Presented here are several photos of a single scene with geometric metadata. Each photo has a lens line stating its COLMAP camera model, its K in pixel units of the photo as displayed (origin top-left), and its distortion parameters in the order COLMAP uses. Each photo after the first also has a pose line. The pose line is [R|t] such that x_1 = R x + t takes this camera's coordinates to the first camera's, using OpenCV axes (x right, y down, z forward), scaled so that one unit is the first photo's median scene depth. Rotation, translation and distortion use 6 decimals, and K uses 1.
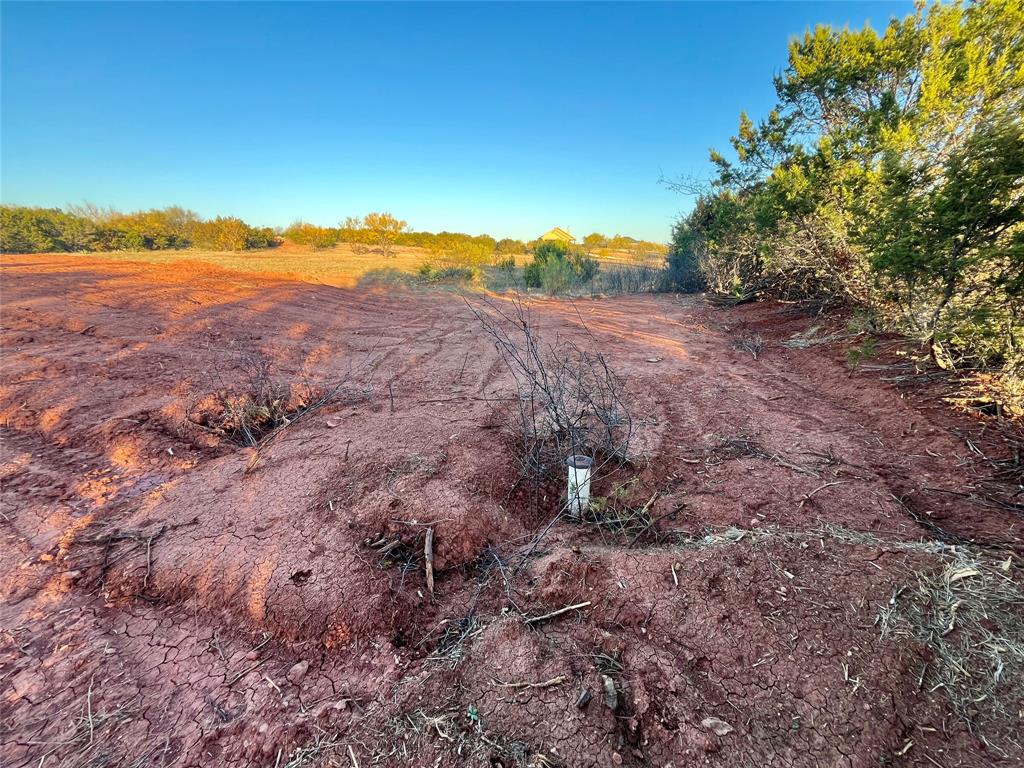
lens RADIAL K [[412.9, 0, 511.2], [0, 412.9, 383.1], [0, 0, 1]] dist [0.000184, -0.000006]
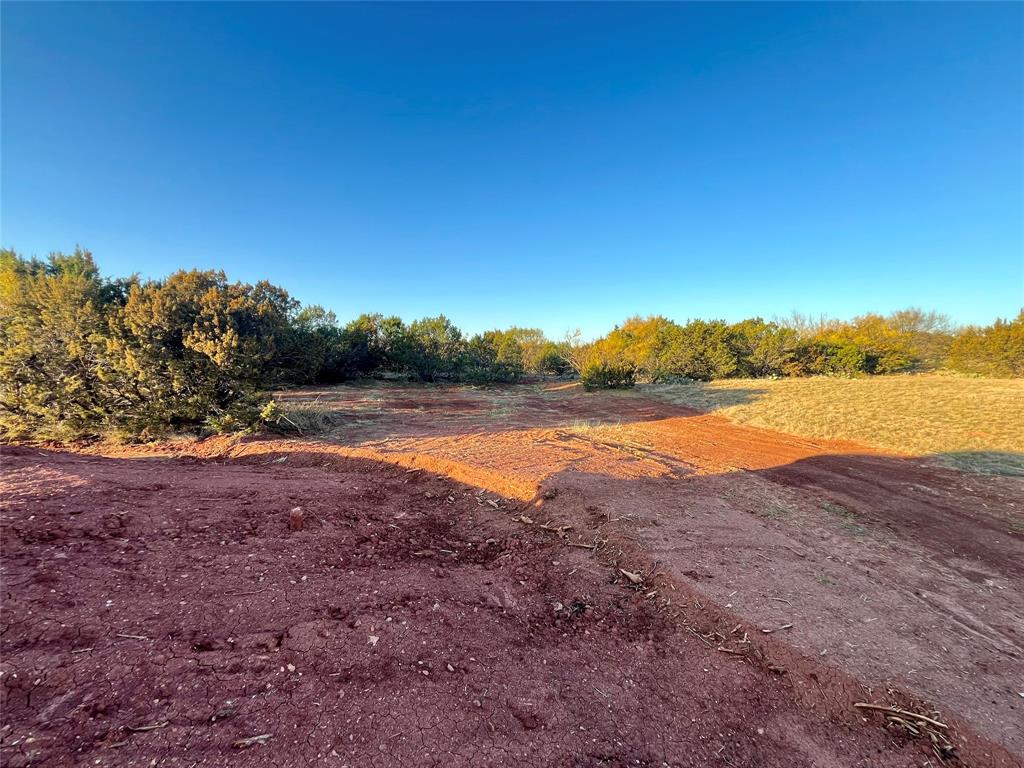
lens RADIAL K [[412.9, 0, 511.8], [0, 412.9, 379.4], [0, 0, 1]] dist [0.000184, -0.000006]
pose [[0.224914, 0.035003, -0.973750, -0.458531], [-0.304330, 0.951883, -0.036077, -0.154462], [0.925633, 0.304455, 0.224744, 0.440018]]
